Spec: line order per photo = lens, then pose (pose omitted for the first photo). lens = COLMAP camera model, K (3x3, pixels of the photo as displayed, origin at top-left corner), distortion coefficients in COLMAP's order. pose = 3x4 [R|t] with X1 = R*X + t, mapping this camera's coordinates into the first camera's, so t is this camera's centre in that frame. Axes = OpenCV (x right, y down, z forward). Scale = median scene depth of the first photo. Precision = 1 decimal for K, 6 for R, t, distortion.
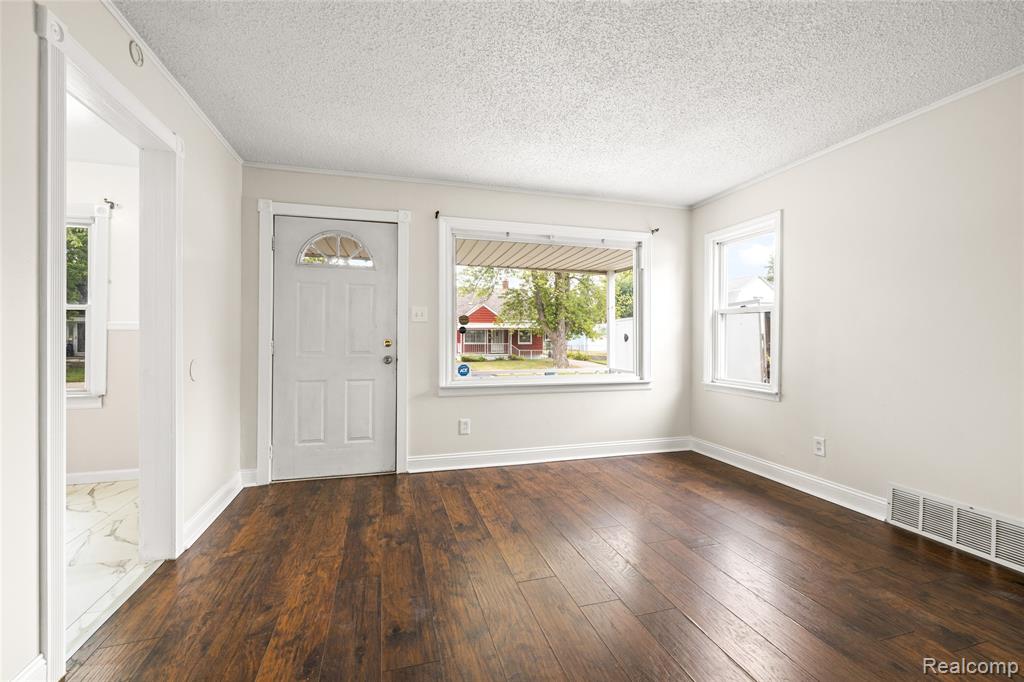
lens RADIAL K [[434.6, 0, 512.6], [0, 434.6, 333.0], [0, 0, 1]] dist [-0.001518, 0.000235]
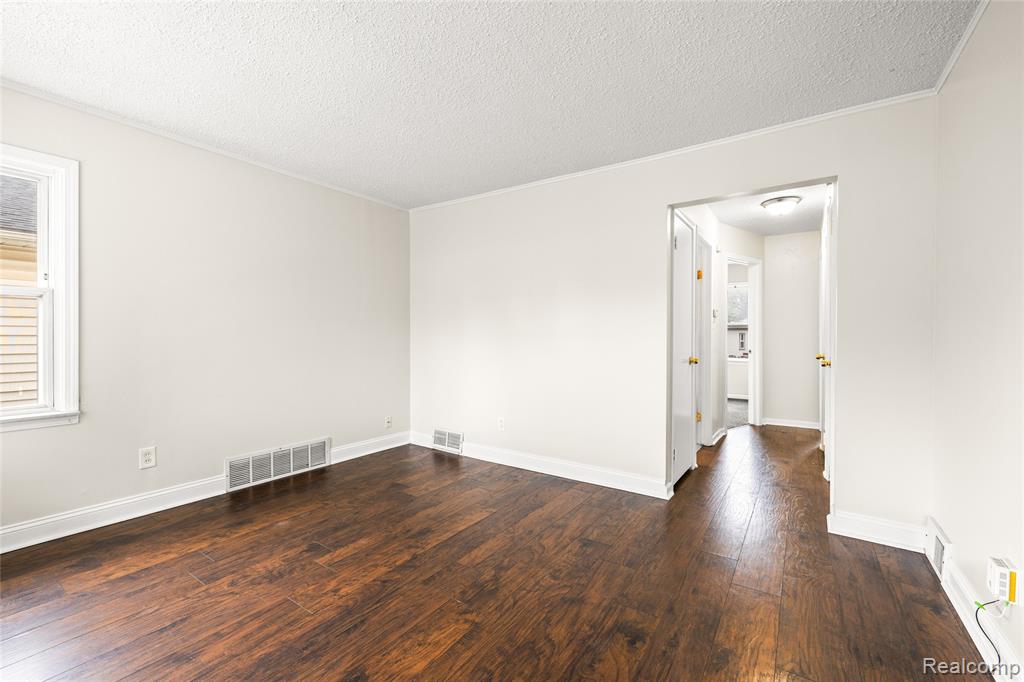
lens RADIAL K [[434.6, 0, 511.9], [0, 434.6, 340.3], [0, 0, 1]] dist [-0.001518, 0.000235]
pose [[-0.635068, -0.015554, 0.772300, -0.579747], [-0.014212, 0.999863, 0.008450, 0.003268], [-0.772326, -0.005610, -0.635202, 1.267649]]
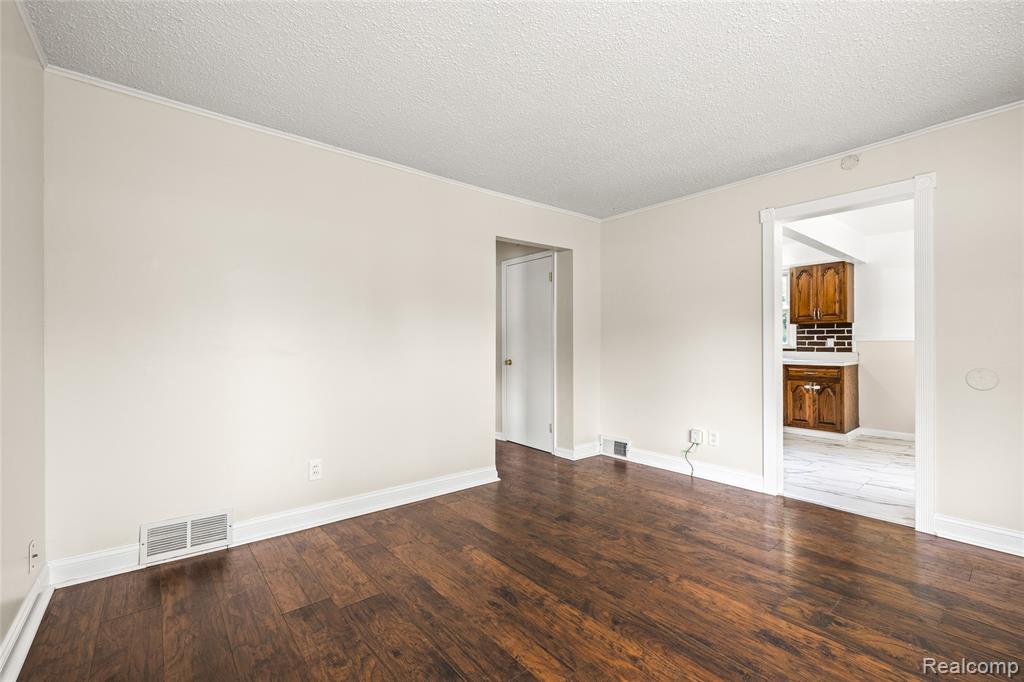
lens RADIAL K [[434.6, 0, 516.8], [0, 434.6, 343.6], [0, 0, 1]] dist [-0.001518, 0.000235]
pose [[-0.917073, -0.002505, -0.398712, 0.663146], [0.002966, 0.999910, -0.013104, 0.011397], [0.398709, -0.013200, -0.916983, 1.541293]]
